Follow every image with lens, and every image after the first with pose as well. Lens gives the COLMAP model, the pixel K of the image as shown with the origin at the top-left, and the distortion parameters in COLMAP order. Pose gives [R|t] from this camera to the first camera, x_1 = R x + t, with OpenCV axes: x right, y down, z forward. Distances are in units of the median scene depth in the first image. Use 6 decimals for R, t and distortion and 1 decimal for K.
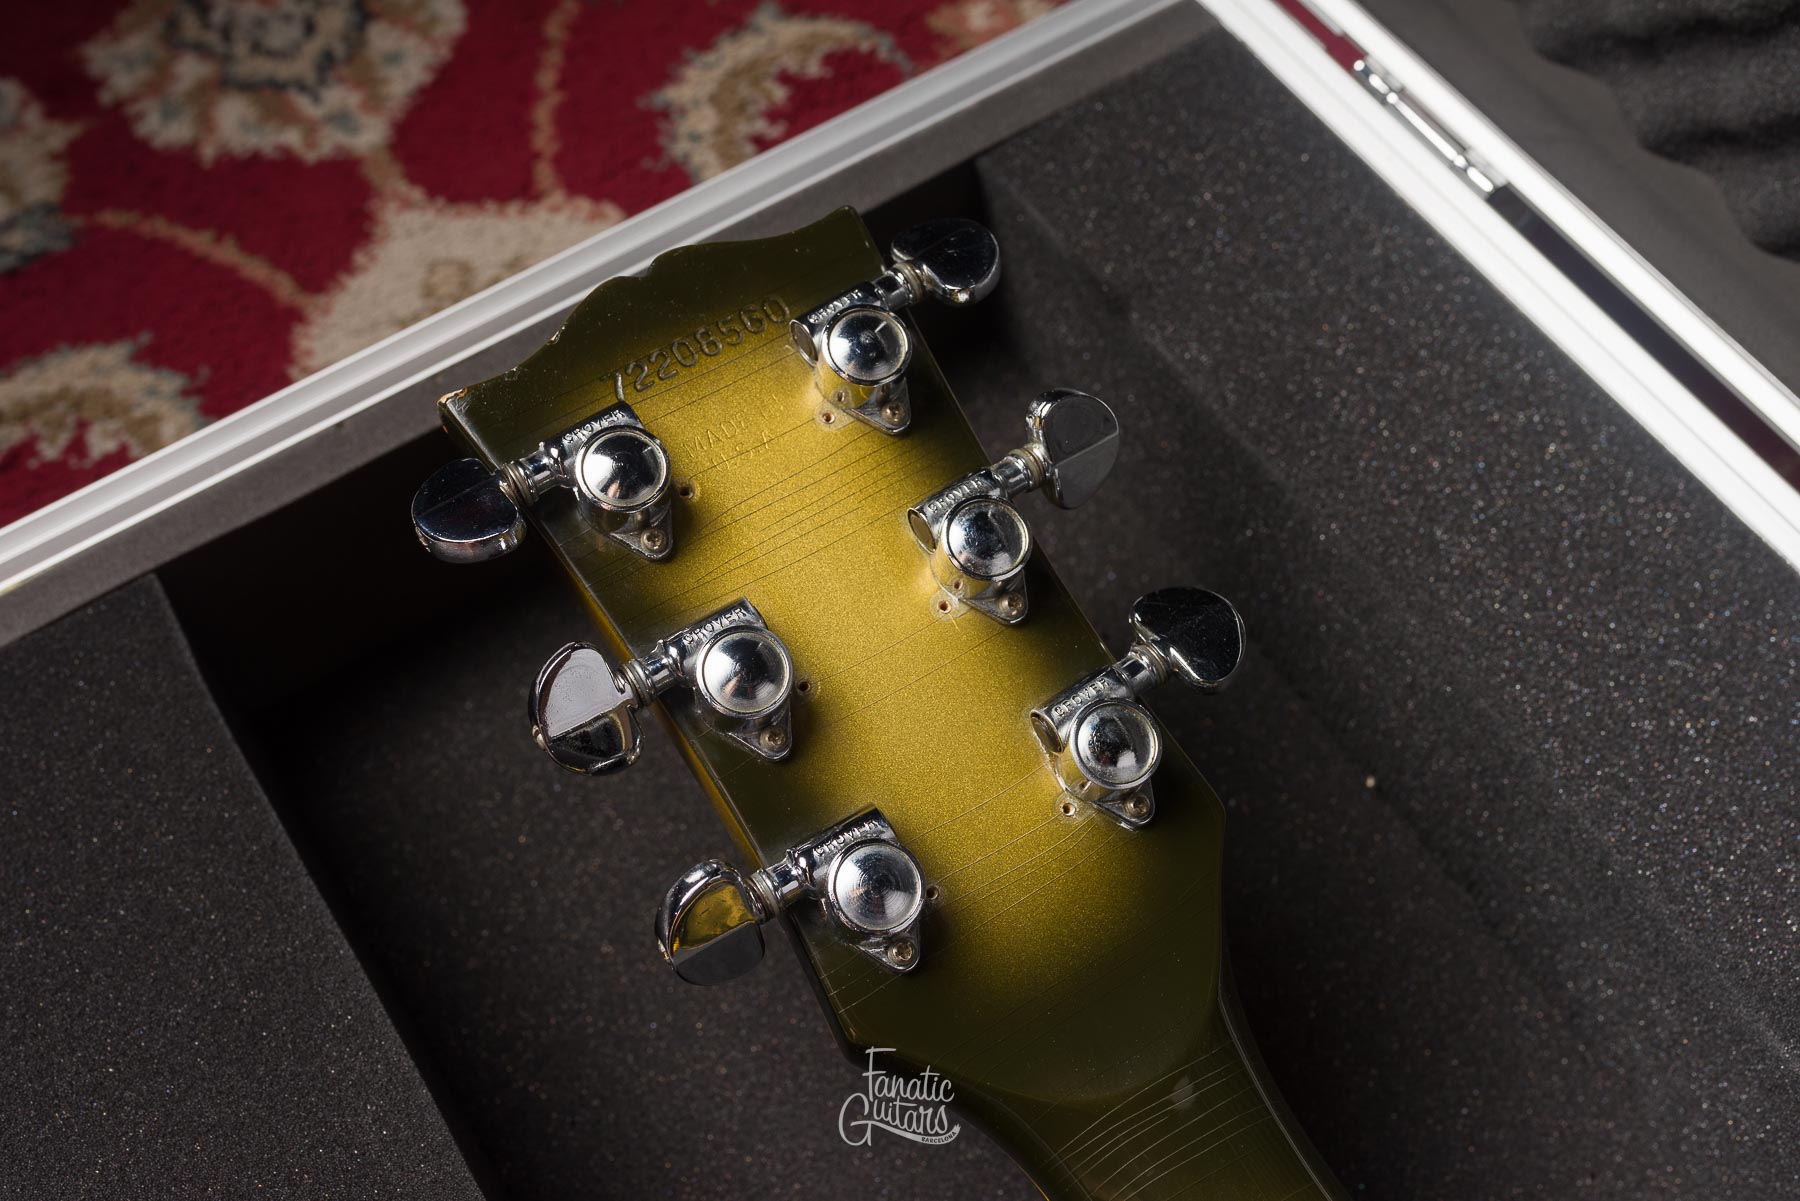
lens RADIAL K [[1786.9, 0, 891.1], [0, 1786.9, 641.7], [0, 0, 1]] dist [0.003050, 0.000000]
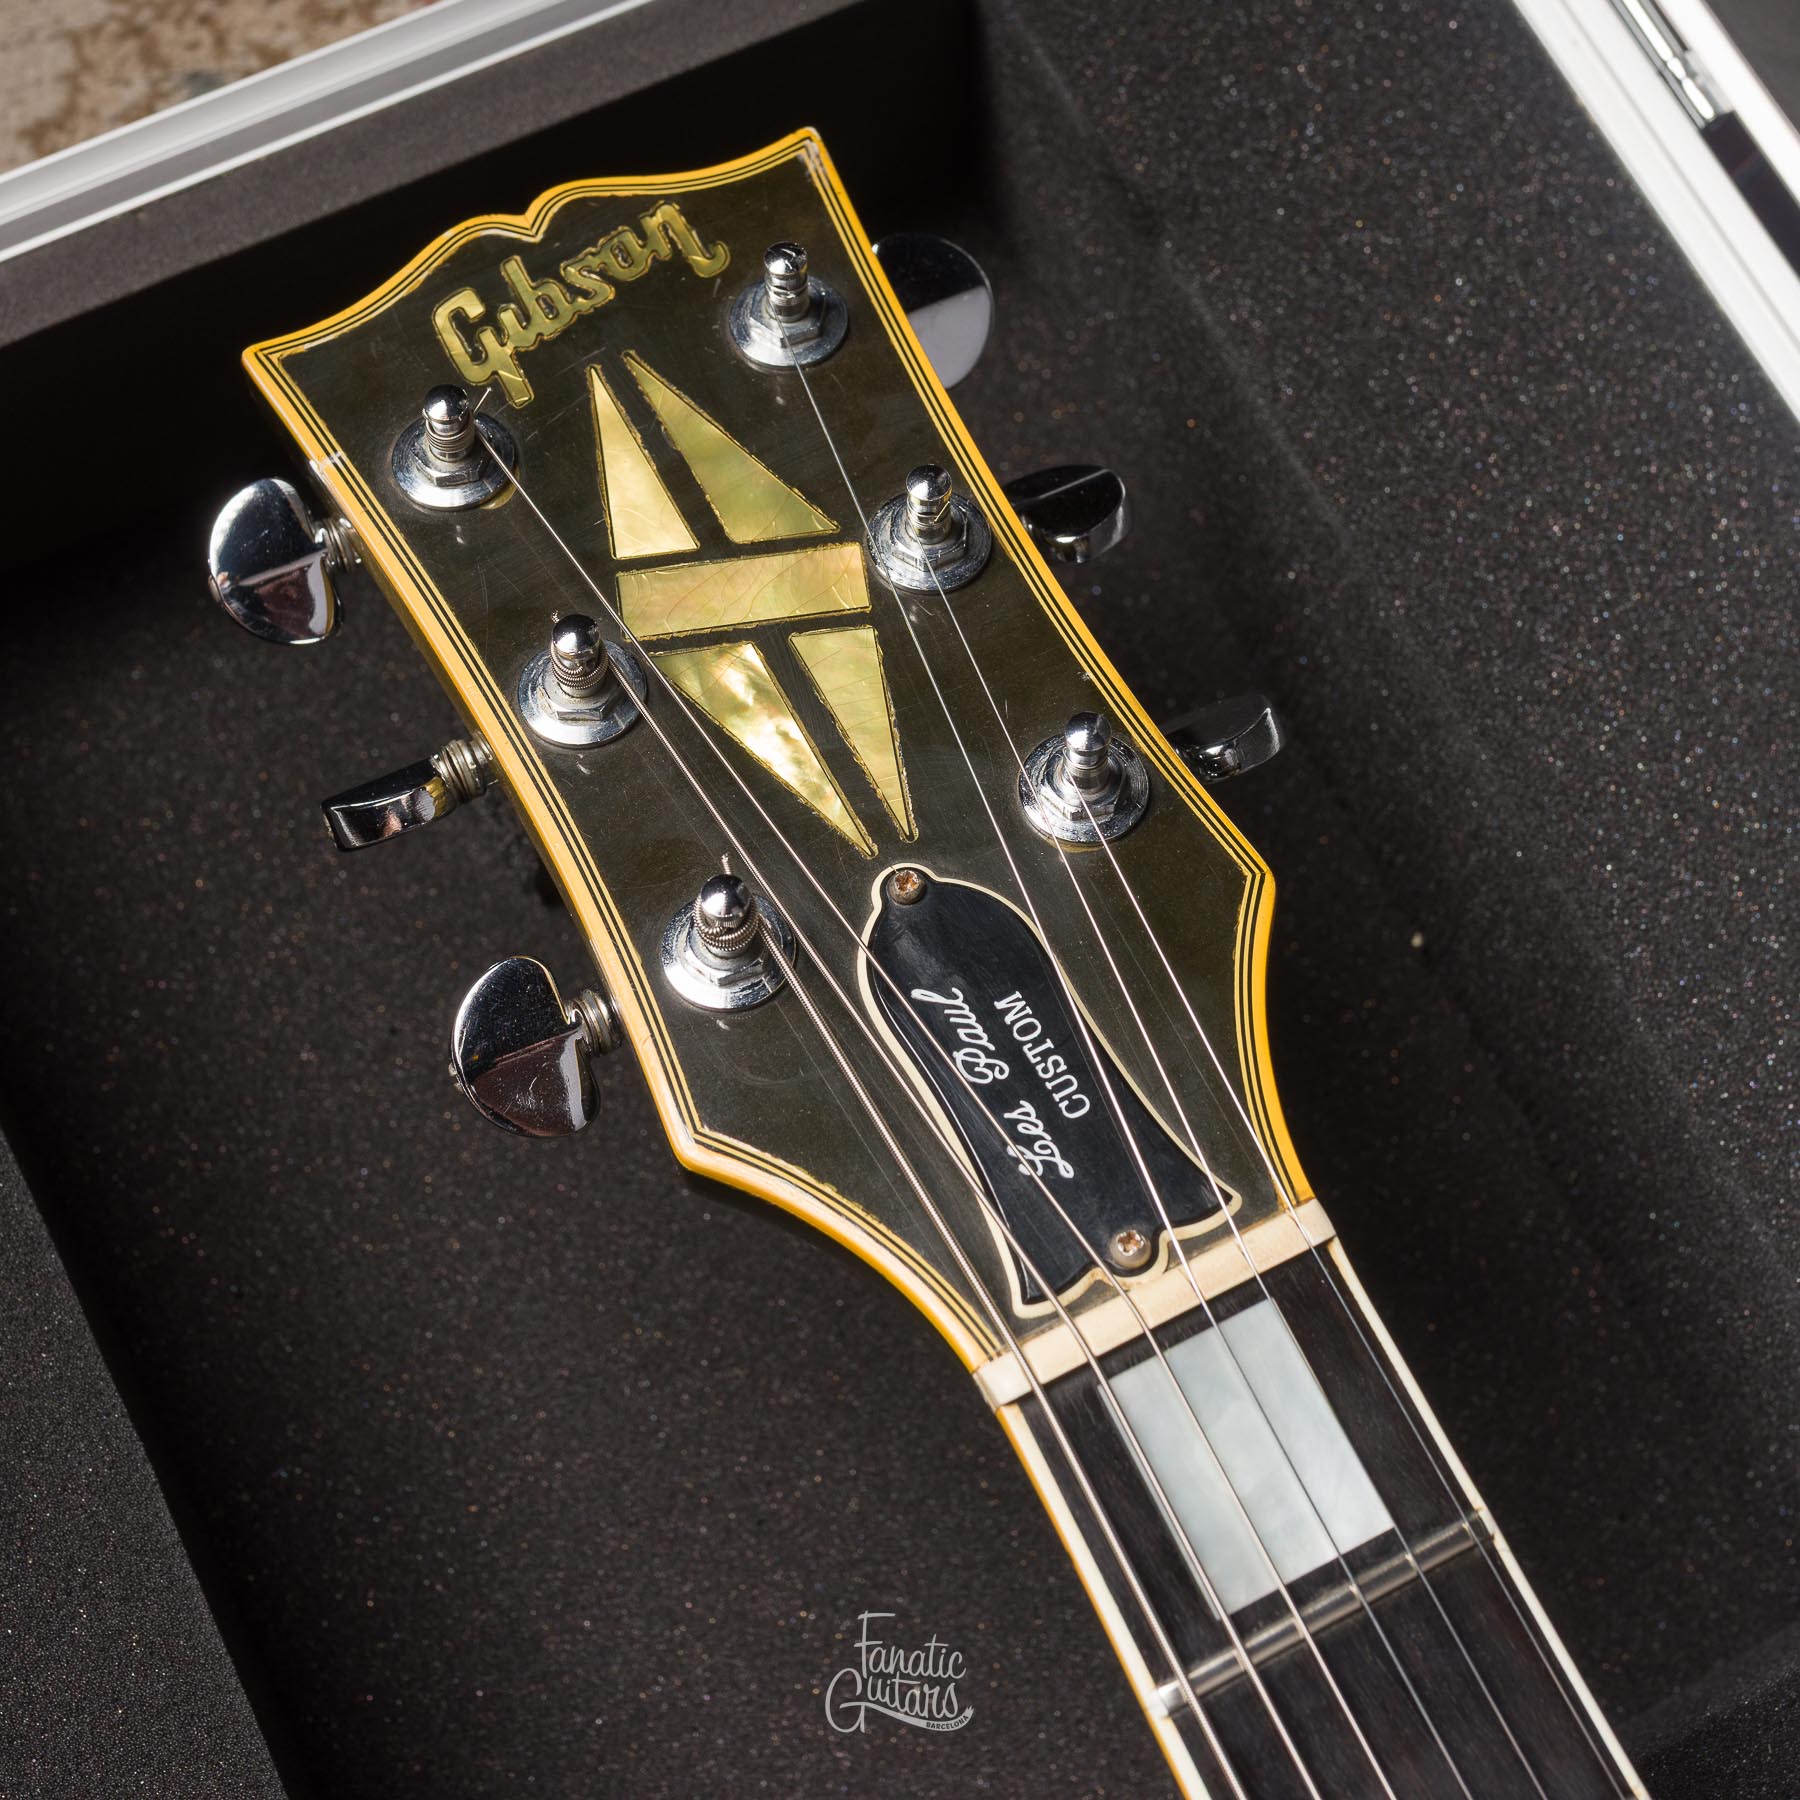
lens RADIAL K [[3125.8, 0, 899.4], [0, 3125.8, 809.7], [0, 0, 1]] dist [0.007683, 0.000000]
pose [[0.992274, 0.115861, 0.044358, 0.006167], [-0.120802, 0.983759, 0.132759, -0.115710], [-0.028256, -0.137091, 0.990155, -0.213418]]
